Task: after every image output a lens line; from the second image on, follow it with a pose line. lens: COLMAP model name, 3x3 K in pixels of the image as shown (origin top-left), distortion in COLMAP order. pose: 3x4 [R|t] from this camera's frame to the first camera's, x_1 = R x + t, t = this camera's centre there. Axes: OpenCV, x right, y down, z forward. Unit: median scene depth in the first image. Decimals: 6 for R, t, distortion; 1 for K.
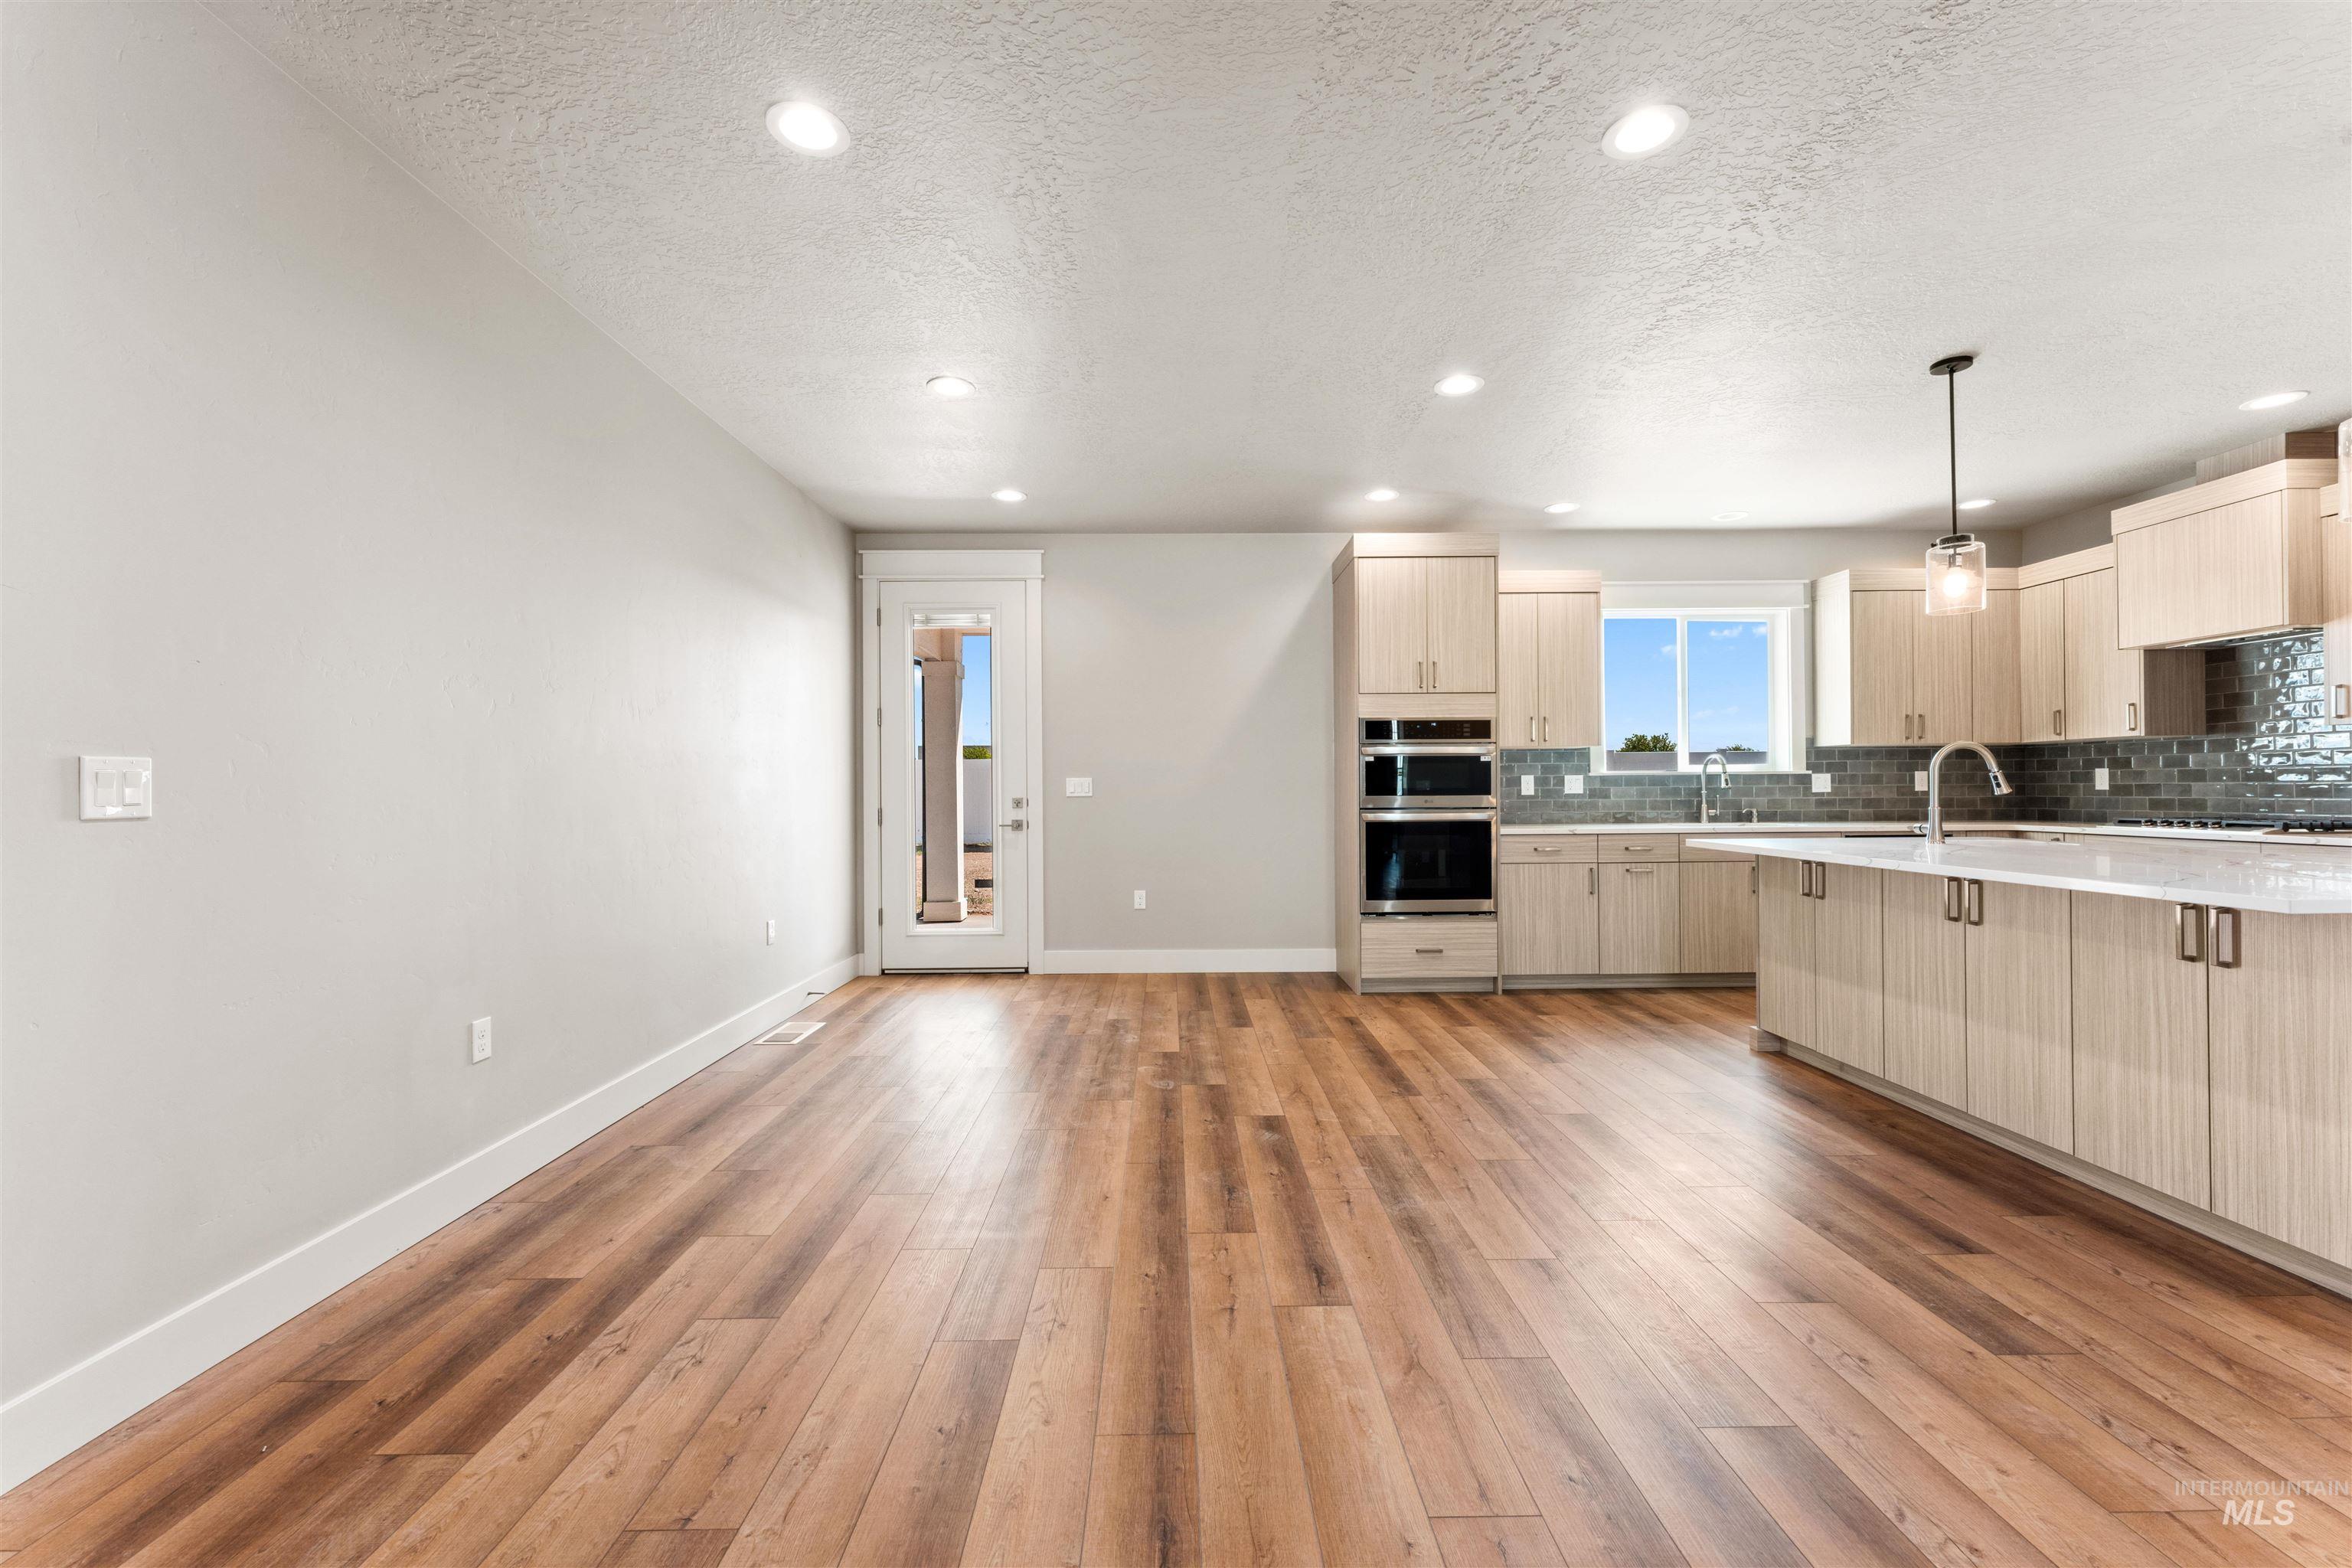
lens RADIAL K [[937.9, 0, 1181.5], [0, 937.9, 787.6], [0, 0, 1]] dist [0.000742, -0.000332]
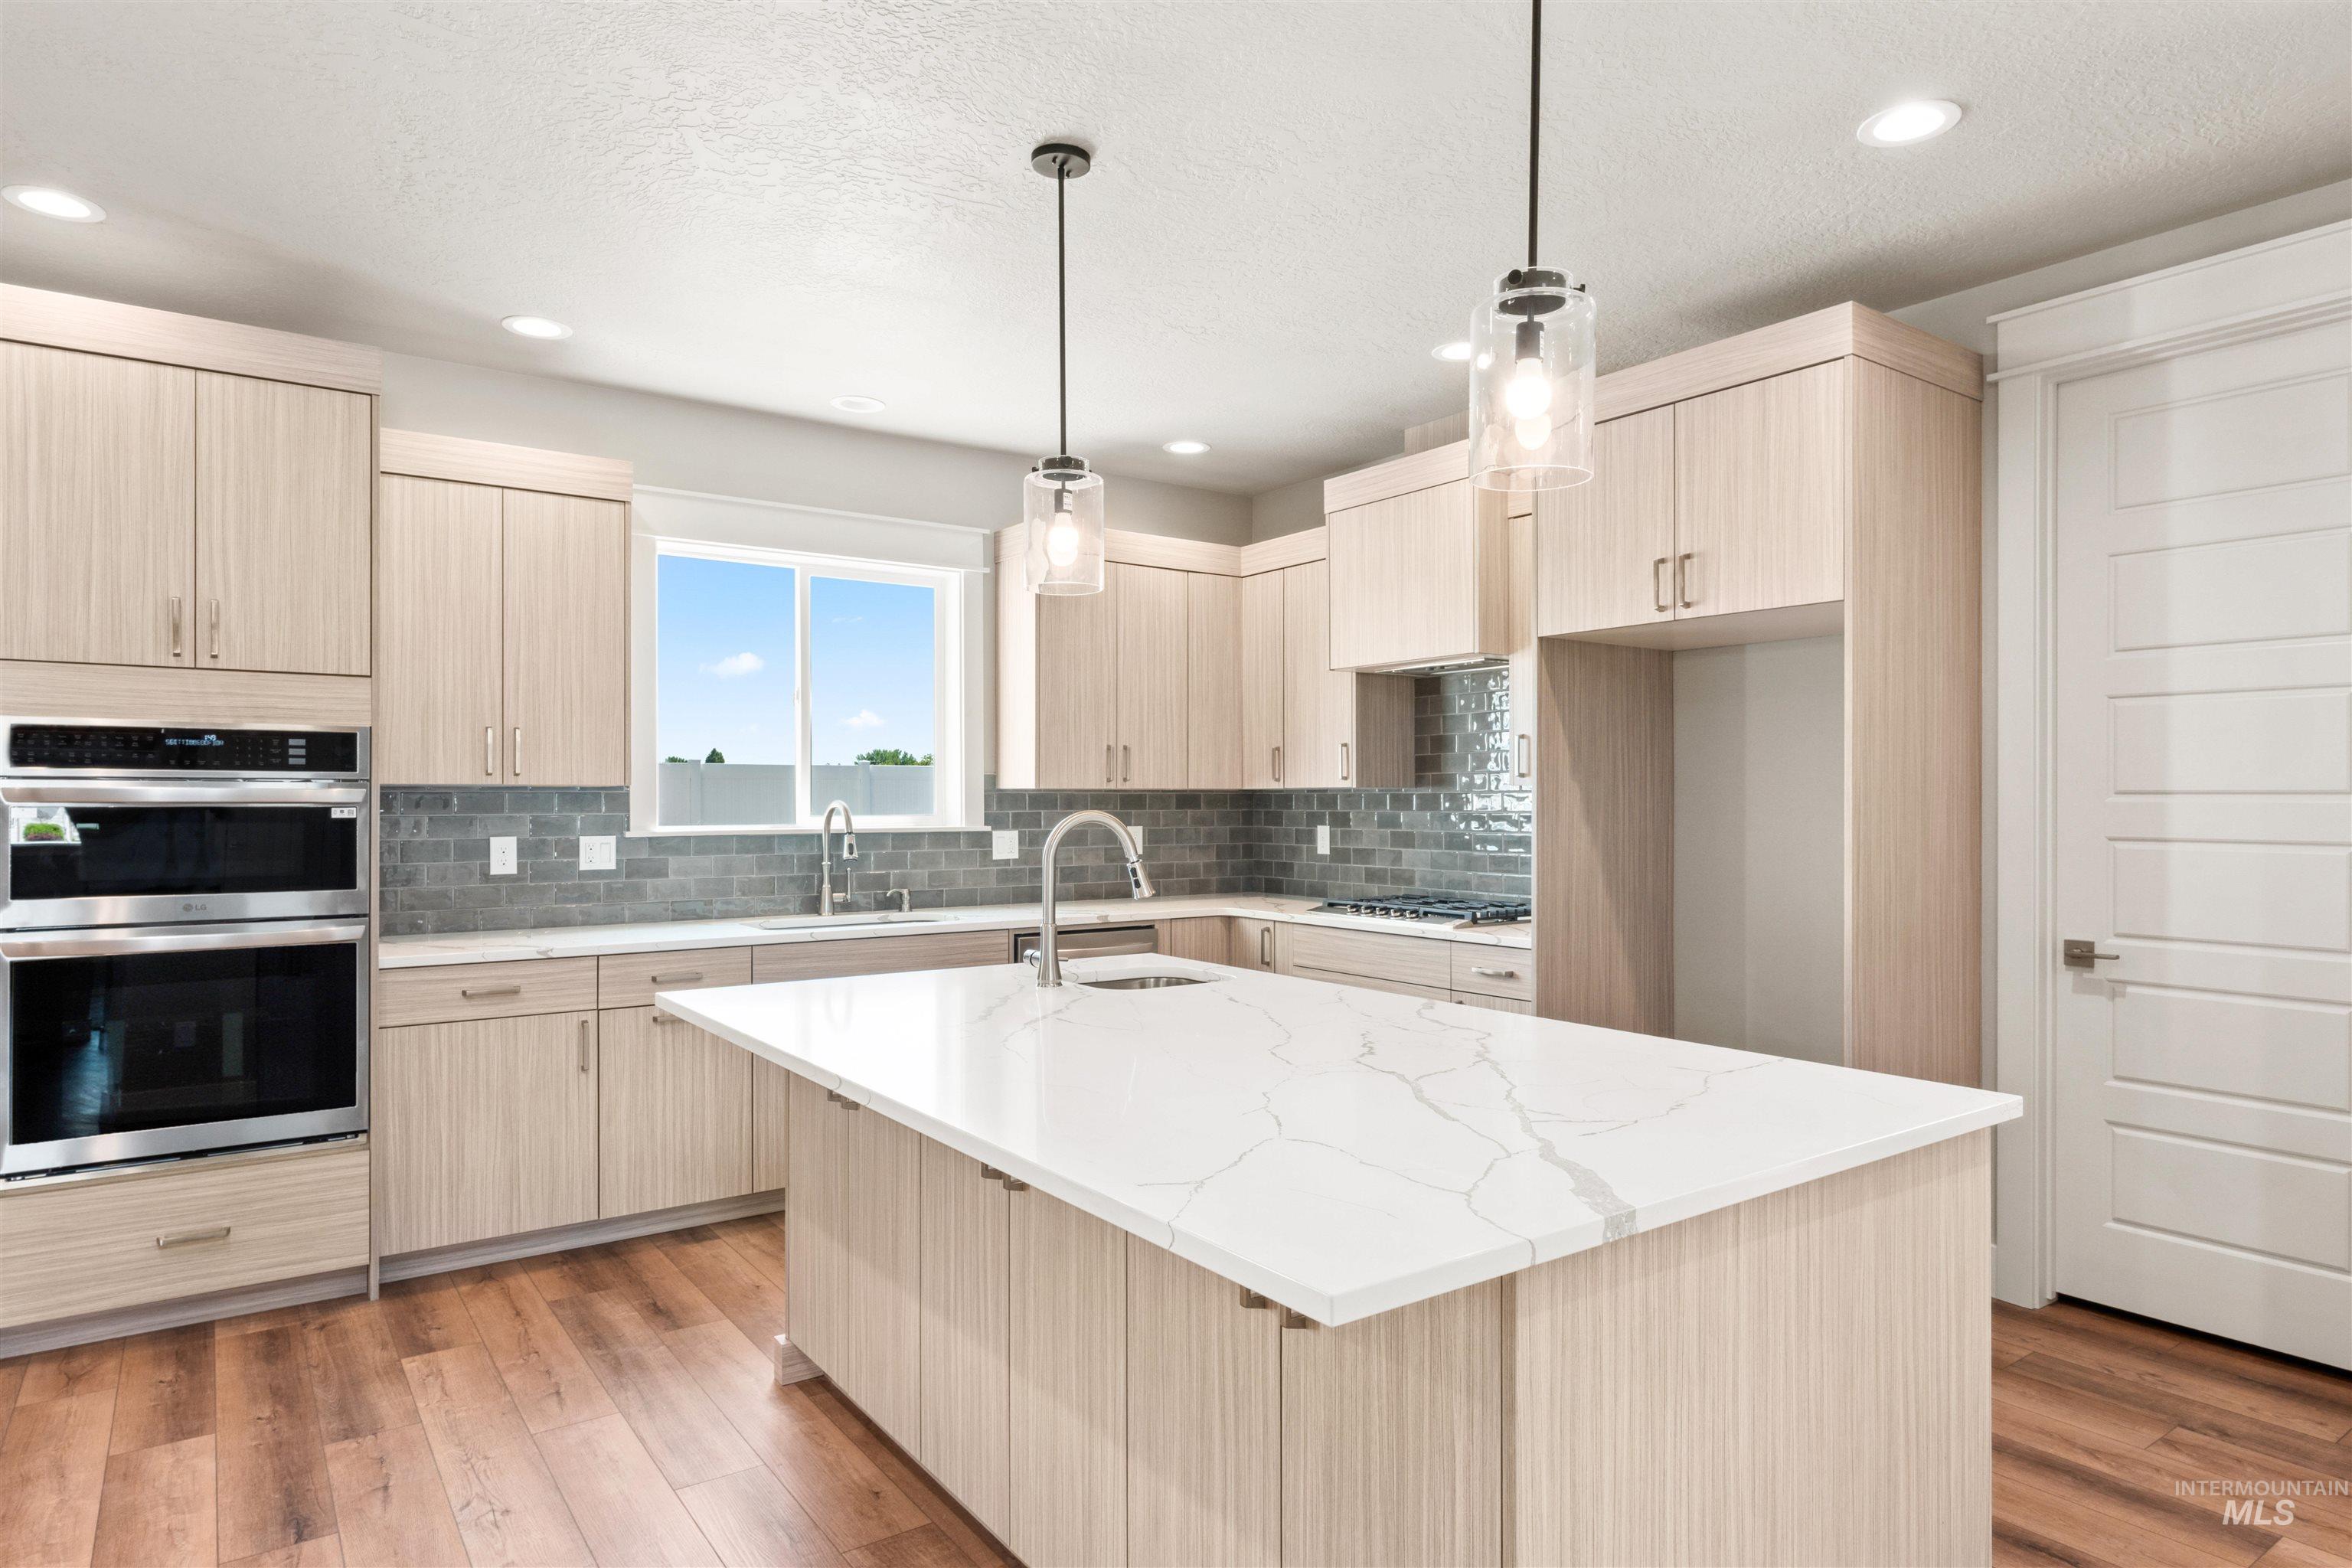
lens RADIAL K [[1345.9, 0, 1178.7], [0, 1345.9, 798.5], [0, 0, 1]] dist [0.001818, 0.000613]
pose [[0.817872, 0.008214, 0.575342, 0.274356], [-0.007180, 0.999966, -0.004069, -0.038258], [-0.575356, -0.000803, 0.817903, 0.190860]]
